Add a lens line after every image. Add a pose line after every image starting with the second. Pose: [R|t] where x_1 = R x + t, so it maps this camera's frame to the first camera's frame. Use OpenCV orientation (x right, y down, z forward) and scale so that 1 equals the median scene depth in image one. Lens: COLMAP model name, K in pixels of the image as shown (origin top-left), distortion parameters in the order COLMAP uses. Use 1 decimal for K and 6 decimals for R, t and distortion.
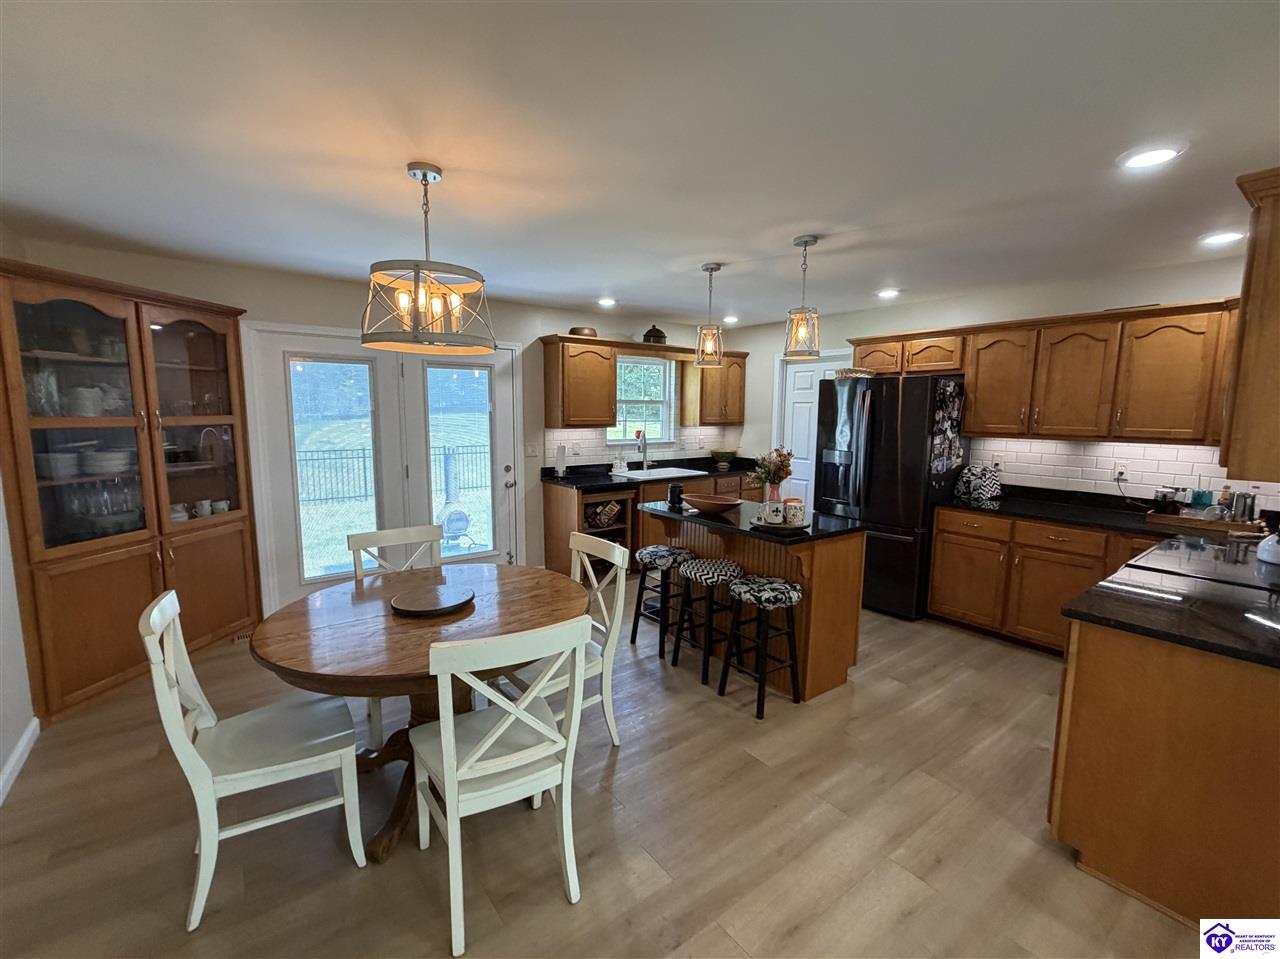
lens RADIAL K [[547.1, 0, 636.1], [0, 547.1, 478.6], [0, 0, 1]] dist [0.000258, 0.000007]
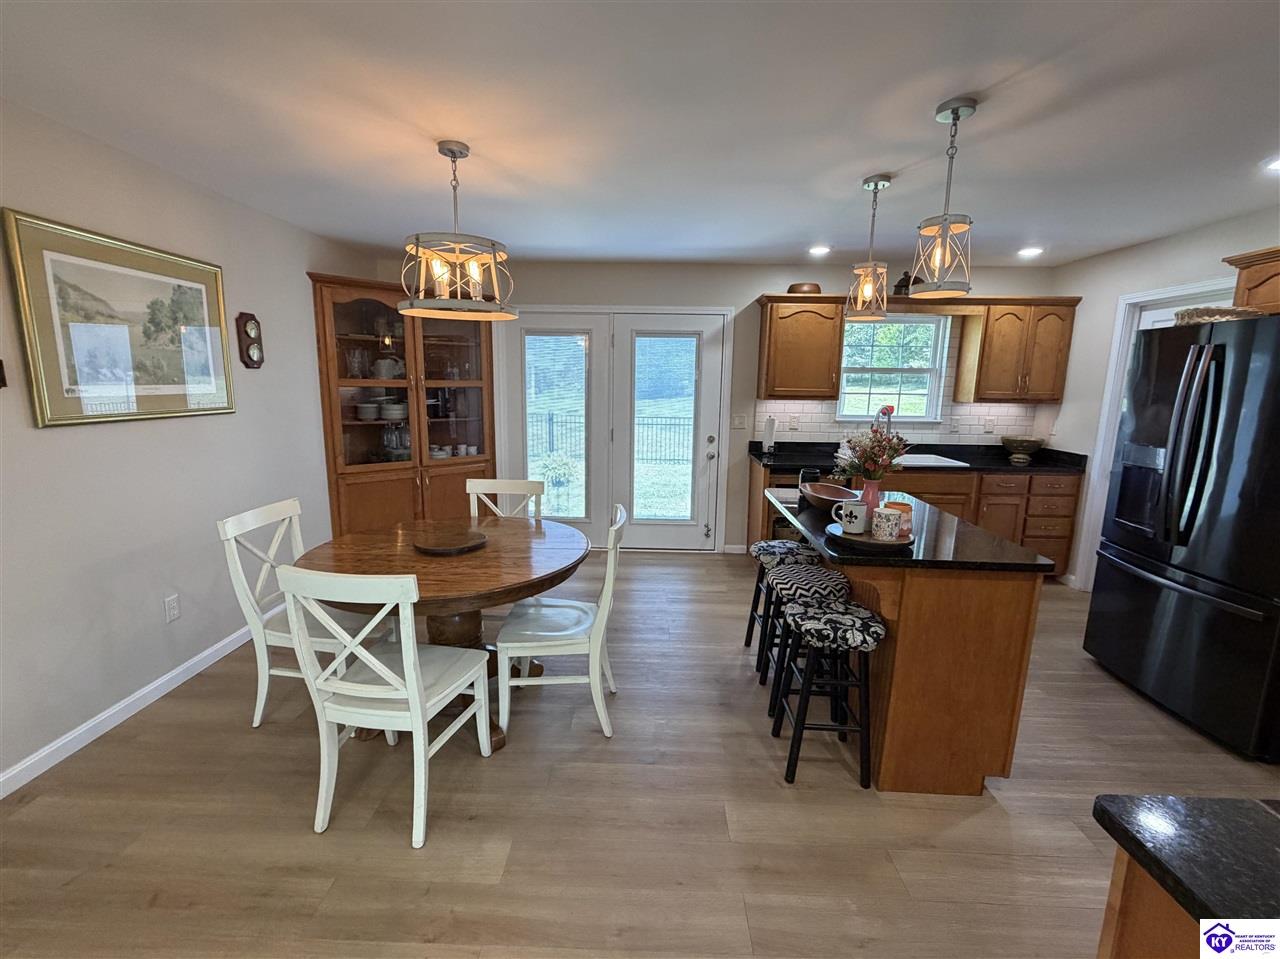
lens RADIAL K [[547.1, 0, 638.3], [0, 547.1, 477.8], [0, 0, 1]] dist [0.000258, 0.000007]
pose [[0.790850, 0.112925, -0.601502, 0.272318], [-0.085858, 0.993582, 0.073647, -0.011330], [0.605958, -0.006600, 0.795469, 0.155745]]
